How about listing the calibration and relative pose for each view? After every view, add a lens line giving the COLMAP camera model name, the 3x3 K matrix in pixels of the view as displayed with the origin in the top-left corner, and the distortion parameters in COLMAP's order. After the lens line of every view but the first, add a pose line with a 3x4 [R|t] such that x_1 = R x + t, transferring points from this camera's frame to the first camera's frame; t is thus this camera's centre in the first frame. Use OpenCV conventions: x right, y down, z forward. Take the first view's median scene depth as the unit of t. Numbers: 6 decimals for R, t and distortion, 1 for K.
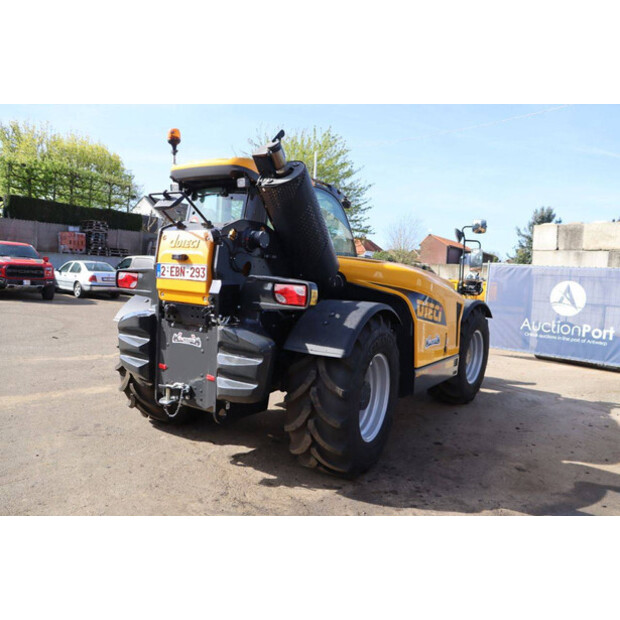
lens RADIAL K [[510.4, 0, 310.0], [0, 510.4, 310.0], [0, 0, 1]] dist [-0.102842, 0.003300]
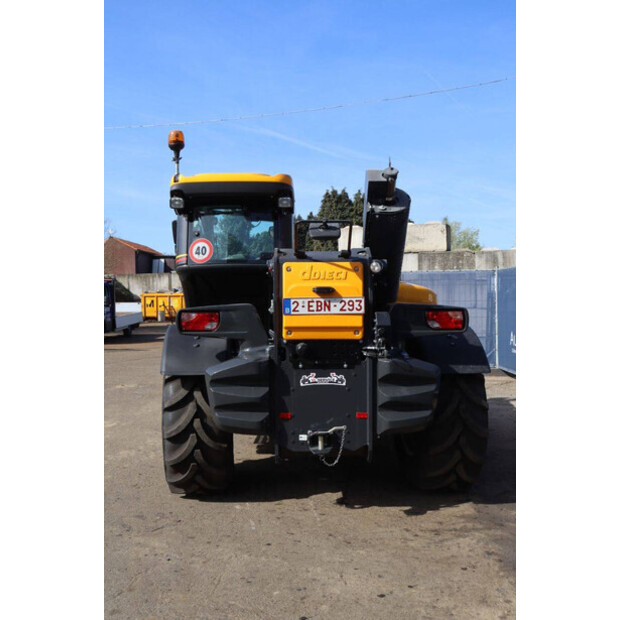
lens RADIAL K [[660.8, 0, 310.0], [0, 660.8, 310.0], [0, 0, 1]] dist [-0.030143, 0.003119]
pose [[0.830480, -0.076841, 0.551724, -0.932580], [0.094560, 0.995512, -0.003687, -0.066037], [-0.548964, 0.055233, 0.834019, 0.016131]]
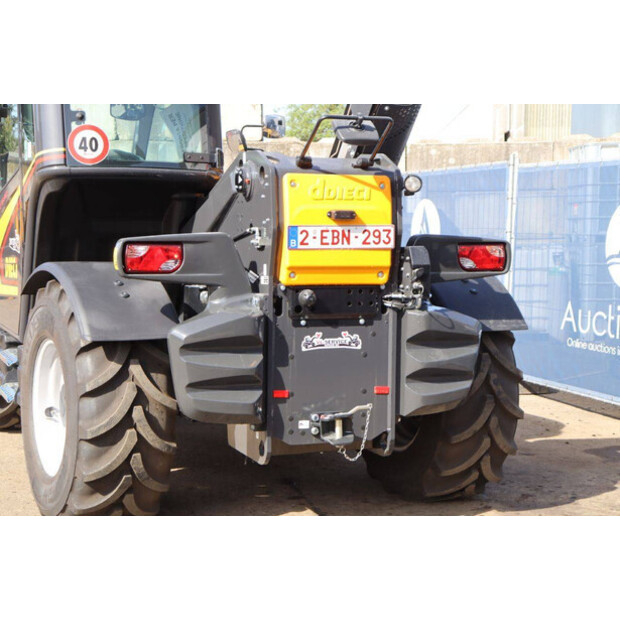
lens RADIAL K [[1266.6, 0, 310.0], [0, 1266.6, 310.0], [0, 0, 1]] dist [0.364566, 0.270901]
pose [[0.582484, -0.115550, 0.804587, -1.593689], [0.081687, 0.993155, 0.083493, -0.121605], [-0.808727, 0.017090, 0.587936, 0.075700]]
